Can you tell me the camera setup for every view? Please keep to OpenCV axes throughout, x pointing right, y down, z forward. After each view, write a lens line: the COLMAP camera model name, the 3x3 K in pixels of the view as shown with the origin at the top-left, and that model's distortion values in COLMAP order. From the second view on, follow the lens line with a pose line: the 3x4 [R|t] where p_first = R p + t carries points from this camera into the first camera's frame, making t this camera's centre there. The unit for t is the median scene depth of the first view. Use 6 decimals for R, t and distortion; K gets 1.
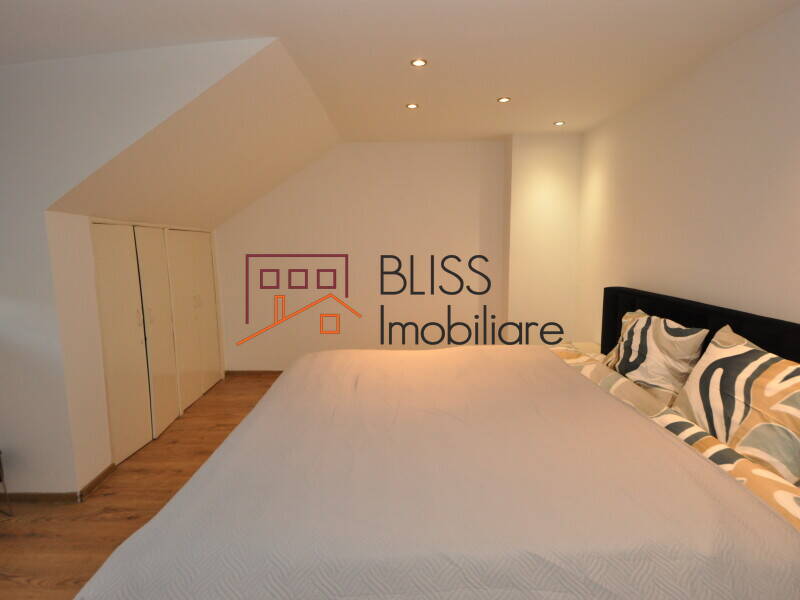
lens RADIAL K [[445.1, 0, 395.5], [0, 445.1, 299.2], [0, 0, 1]] dist [0.042908, -0.042139]
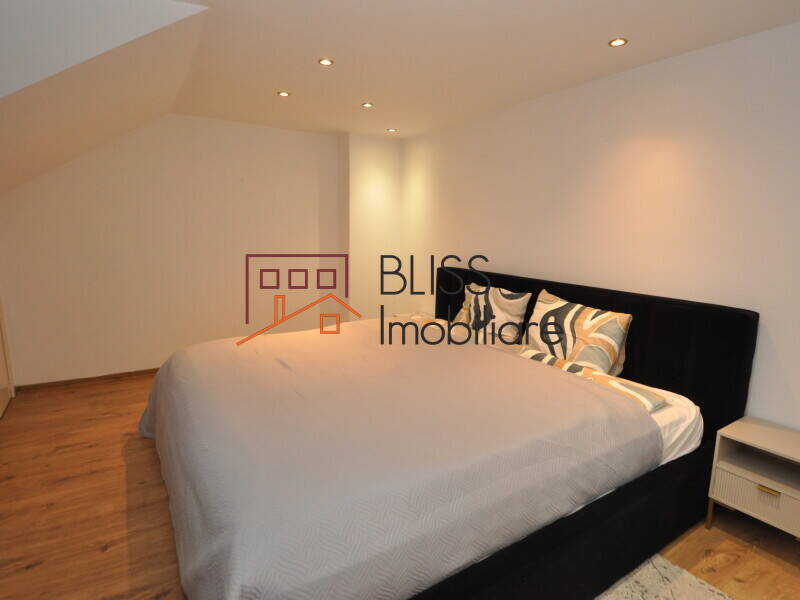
lens RADIAL K [[437.9, 0, 400.0], [0, 437.9, 300.0], [0, 0, 1]] dist [0.002195, -0.001947]
pose [[0.848394, -0.061752, 0.525751, -0.490959], [0.041967, 0.997893, 0.049486, -0.000350], [-0.527699, -0.019920, 0.849198, -0.003457]]
